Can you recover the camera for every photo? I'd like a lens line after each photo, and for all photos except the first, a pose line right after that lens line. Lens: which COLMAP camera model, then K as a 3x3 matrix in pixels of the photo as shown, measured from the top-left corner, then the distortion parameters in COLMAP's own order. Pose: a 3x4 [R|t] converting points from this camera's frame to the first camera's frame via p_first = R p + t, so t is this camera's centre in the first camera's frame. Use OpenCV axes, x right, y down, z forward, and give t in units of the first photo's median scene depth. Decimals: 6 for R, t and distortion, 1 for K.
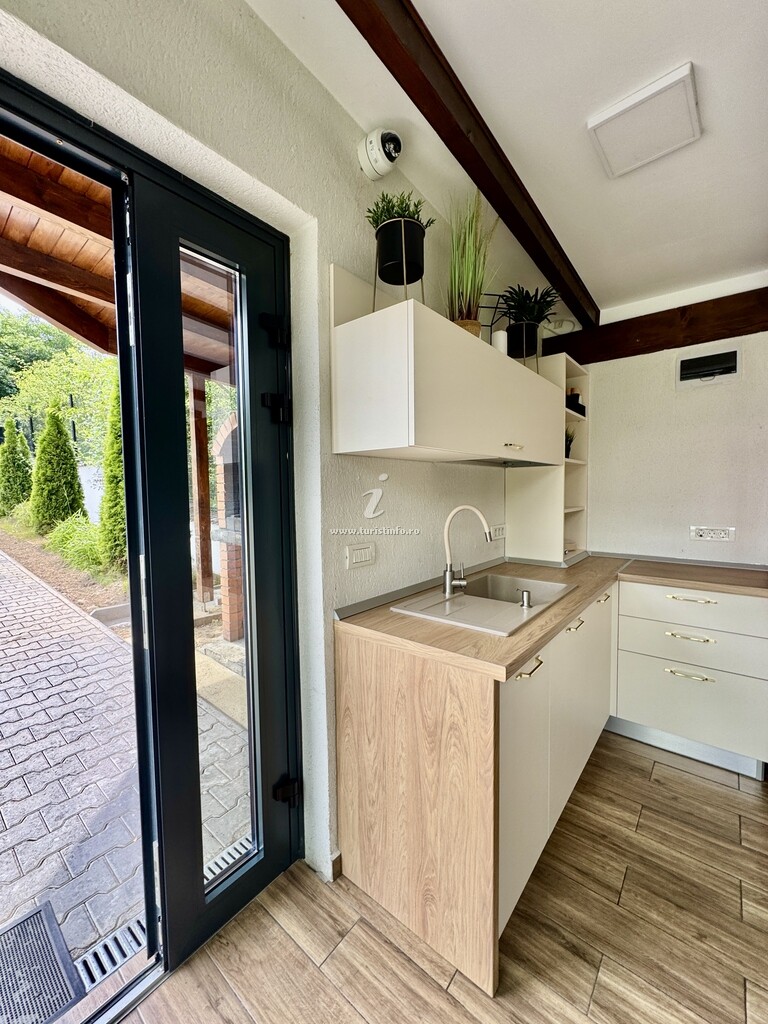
lens RADIAL K [[407.6, 0, 383.8], [0, 407.6, 512.2], [0, 0, 1]] dist [-0.001624, 0.000315]
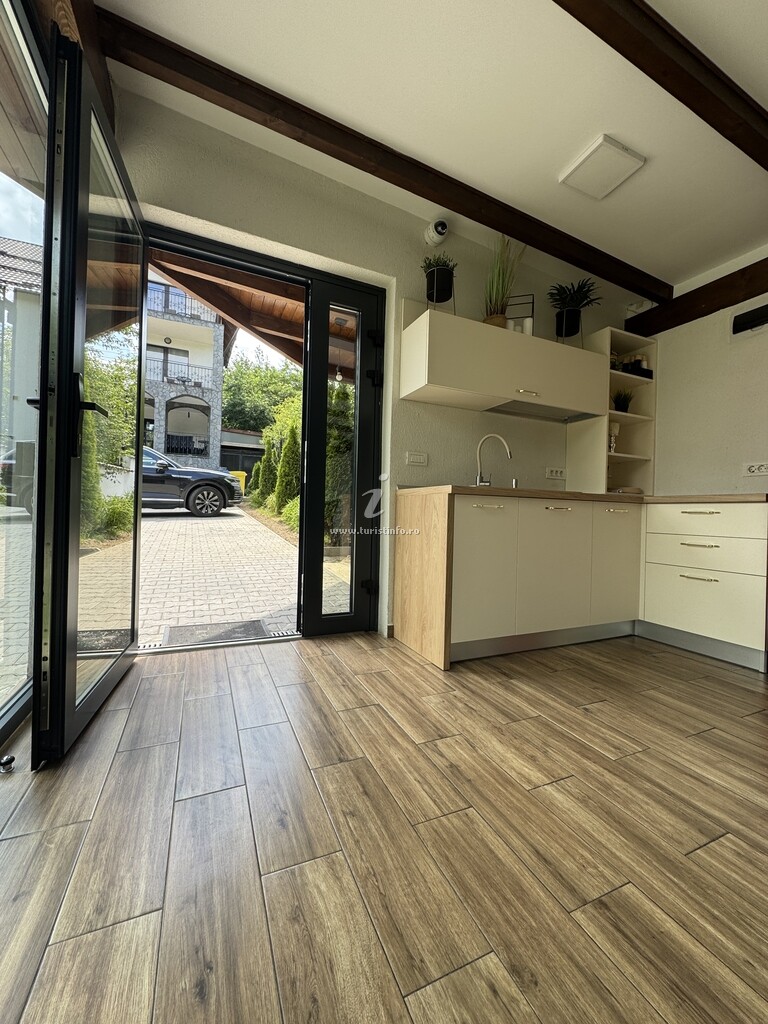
lens RADIAL K [[407.6, 0, 386.4], [0, 407.6, 511.8], [0, 0, 1]] dist [-0.001624, 0.000315]
pose [[0.897879, 0.034261, -0.438906, 0.621516], [-0.060039, 0.997182, -0.044984, 0.436000], [0.436128, 0.066742, 0.897406, -0.618507]]
